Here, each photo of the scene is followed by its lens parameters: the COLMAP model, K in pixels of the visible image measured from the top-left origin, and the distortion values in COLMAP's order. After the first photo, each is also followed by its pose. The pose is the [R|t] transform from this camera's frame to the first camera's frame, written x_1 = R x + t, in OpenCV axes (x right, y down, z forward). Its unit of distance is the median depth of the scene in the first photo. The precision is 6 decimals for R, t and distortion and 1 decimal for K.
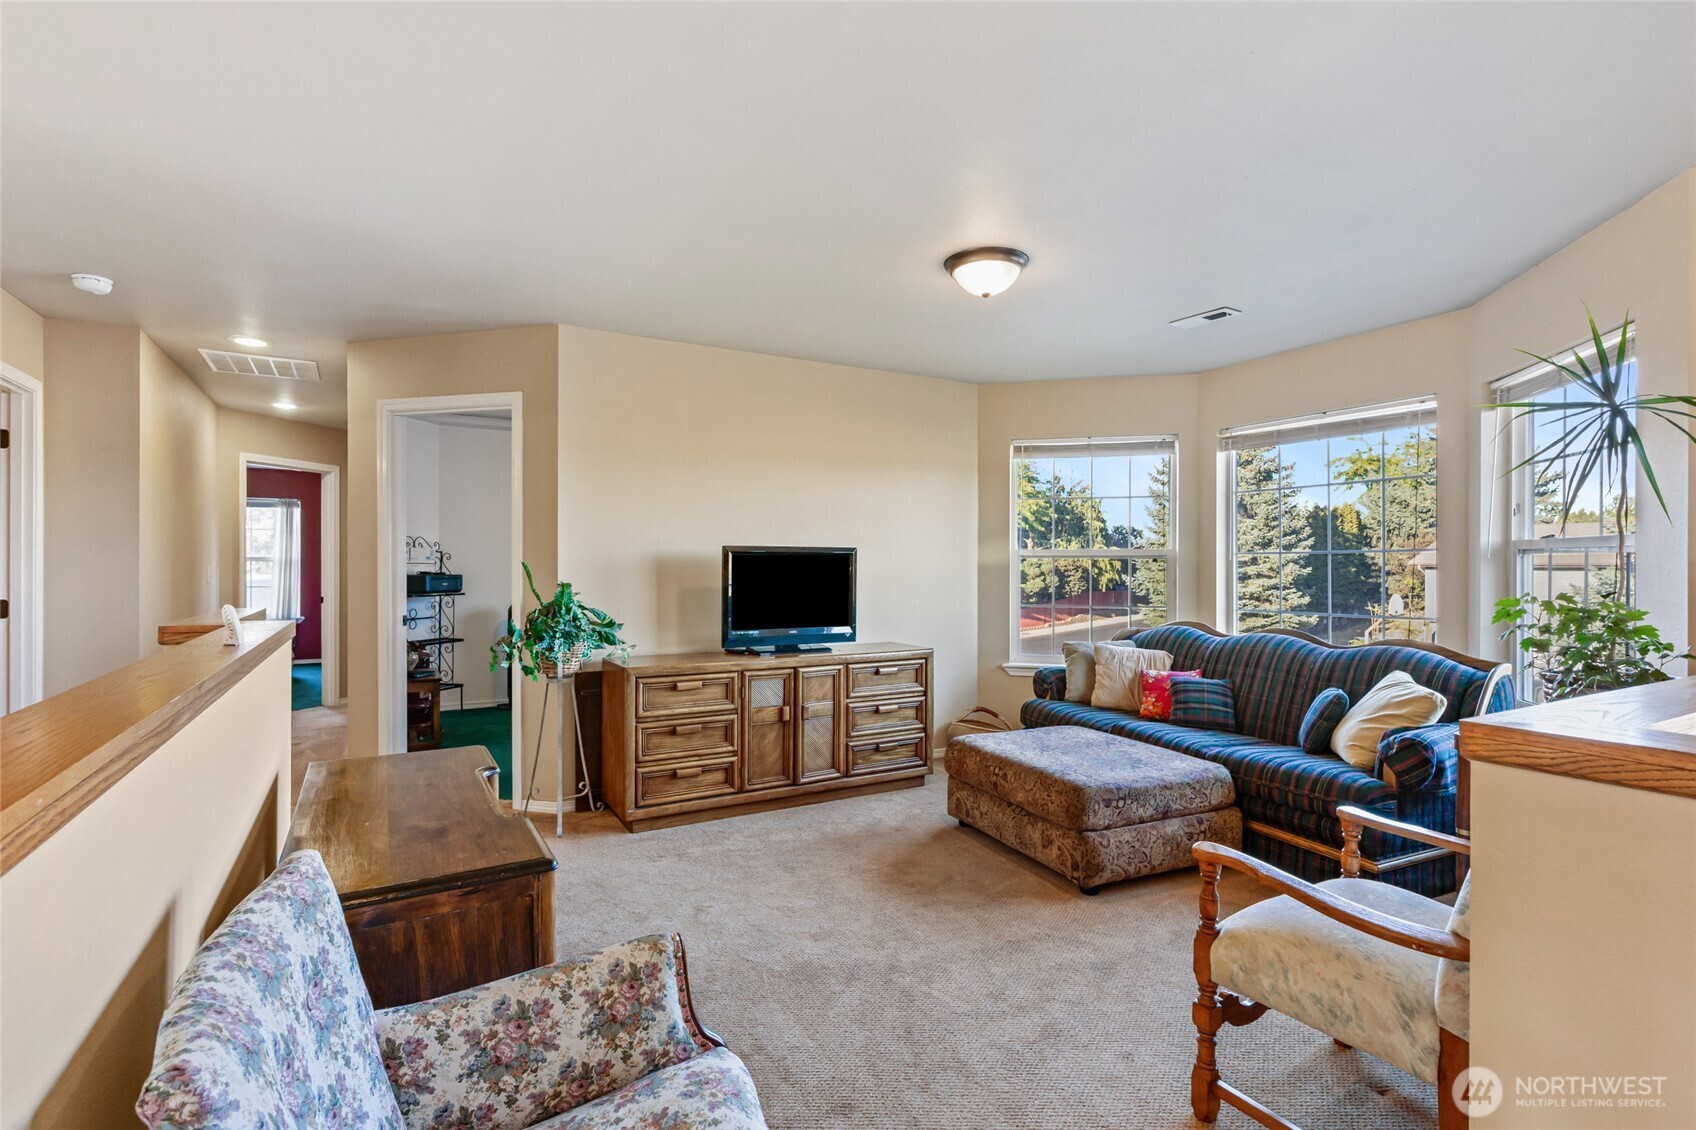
lens RADIAL K [[811.1, 0, 838.2], [0, 811.1, 563.8], [0, 0, 1]] dist [-0.002144, -0.000428]
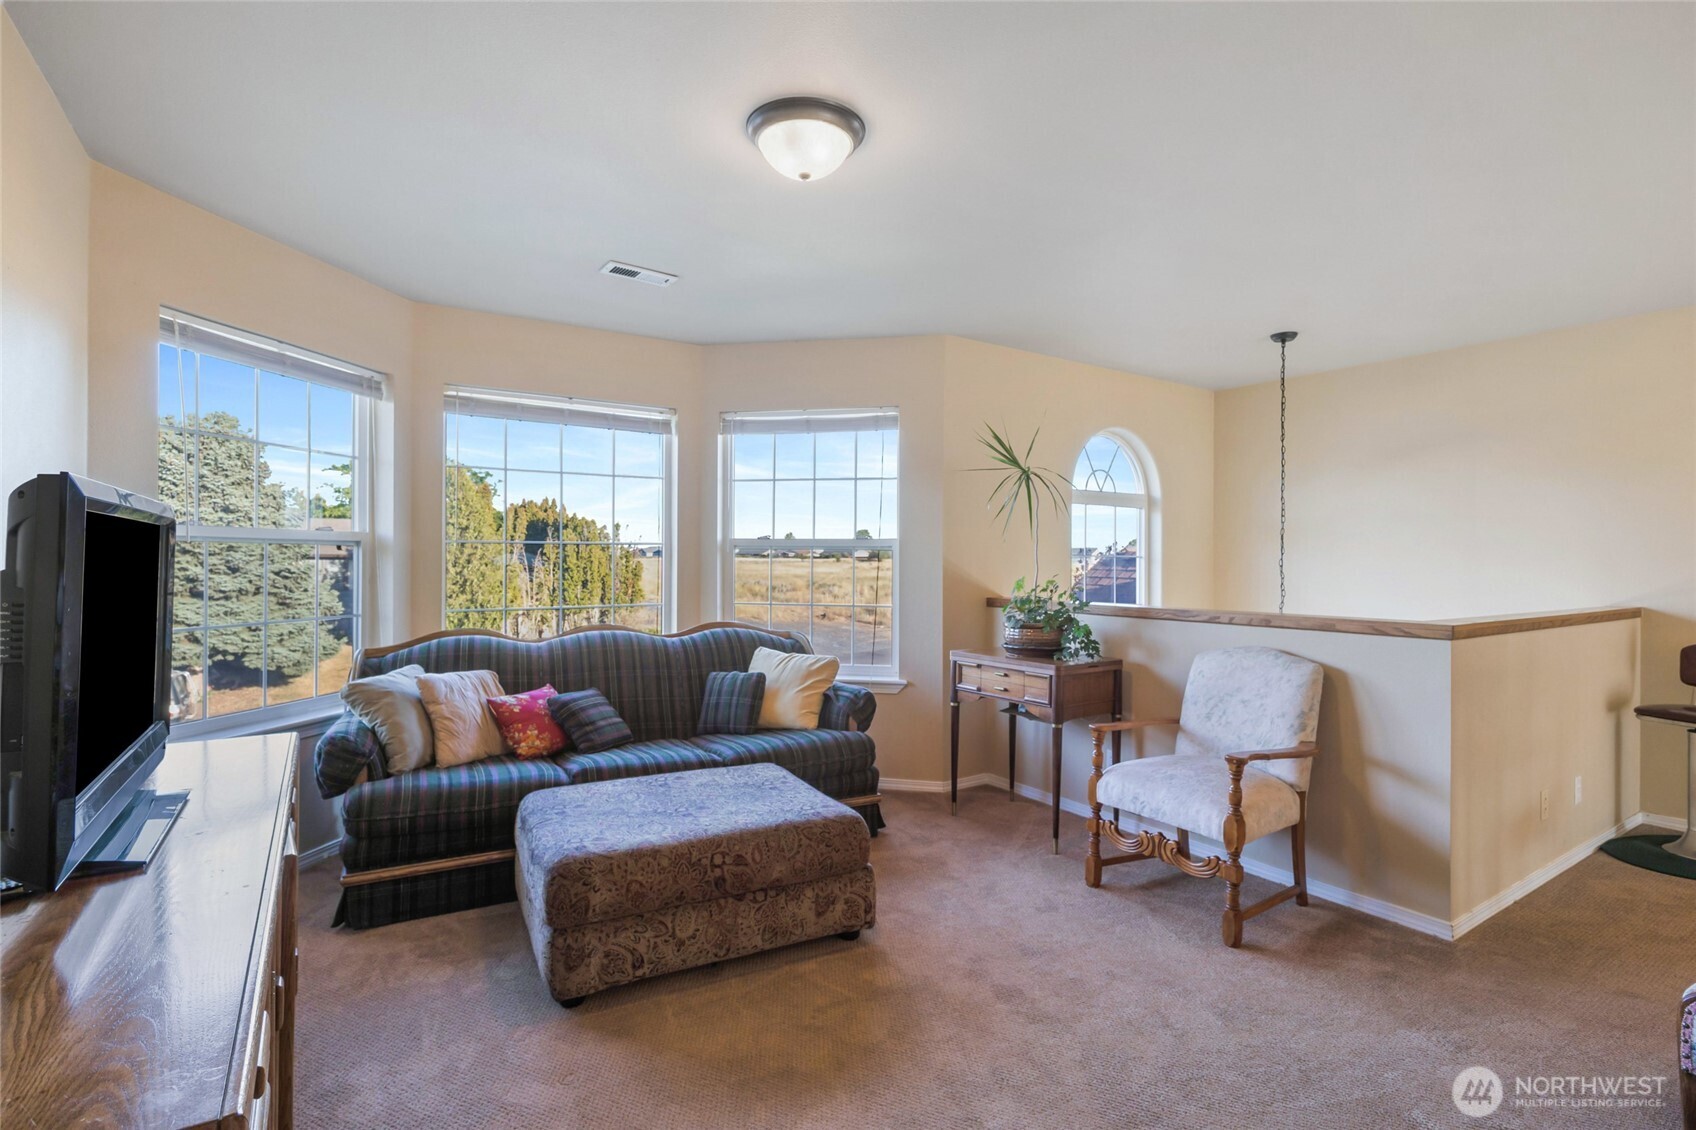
lens RADIAL K [[804.5, 0, 841.7], [0, 804.5, 560.1], [0, 0, 1]] dist [-0.004119, -0.000736]
pose [[-0.057744, 0.000343, 0.998331, -0.494049], [-0.003338, 0.999994, -0.000536, 0.007777], [-0.998326, -0.003364, -0.057742, 0.972812]]
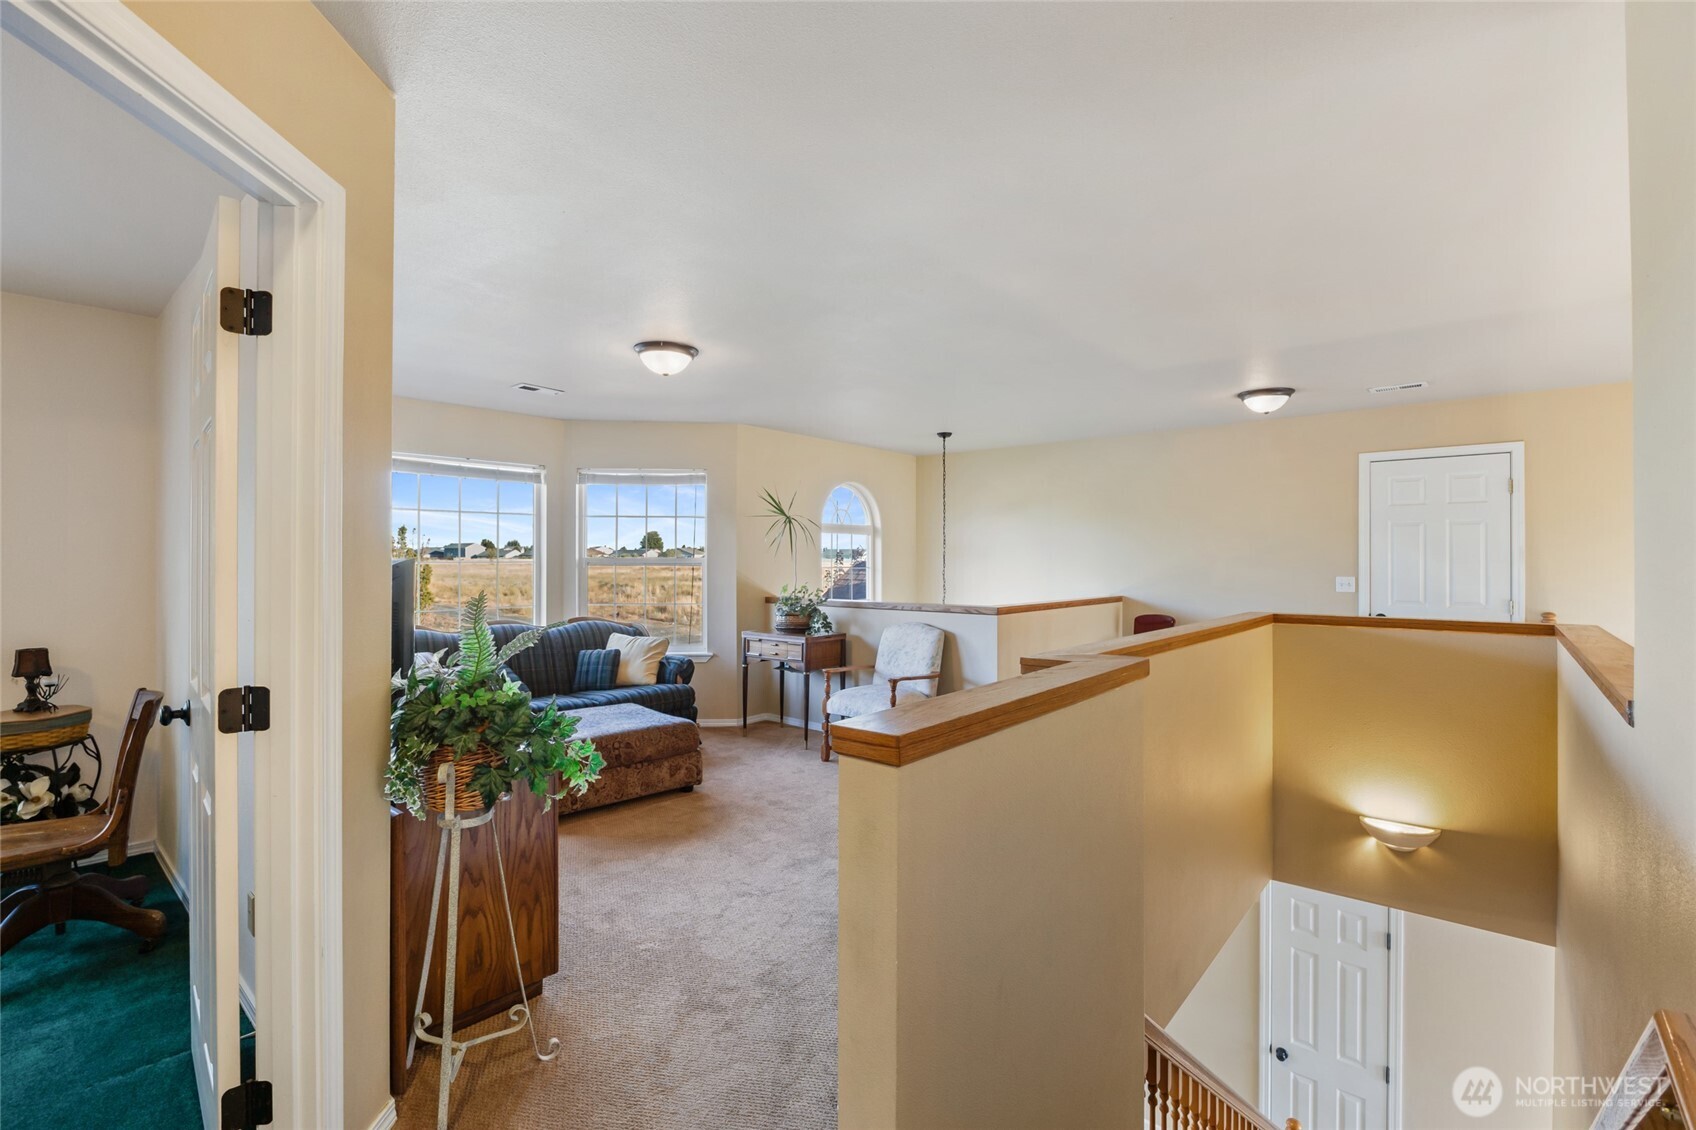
lens RADIAL K [[779.1, 0, 845.0], [0, 779.1, 559.7], [0, 0, 1]] dist [0.003786, -0.003837]
pose [[-0.325208, -0.000156, 0.945642, -1.062243], [0.001185, 0.999999, 0.000573, -0.023789], [-0.945642, 0.001307, -0.325208, 1.096416]]
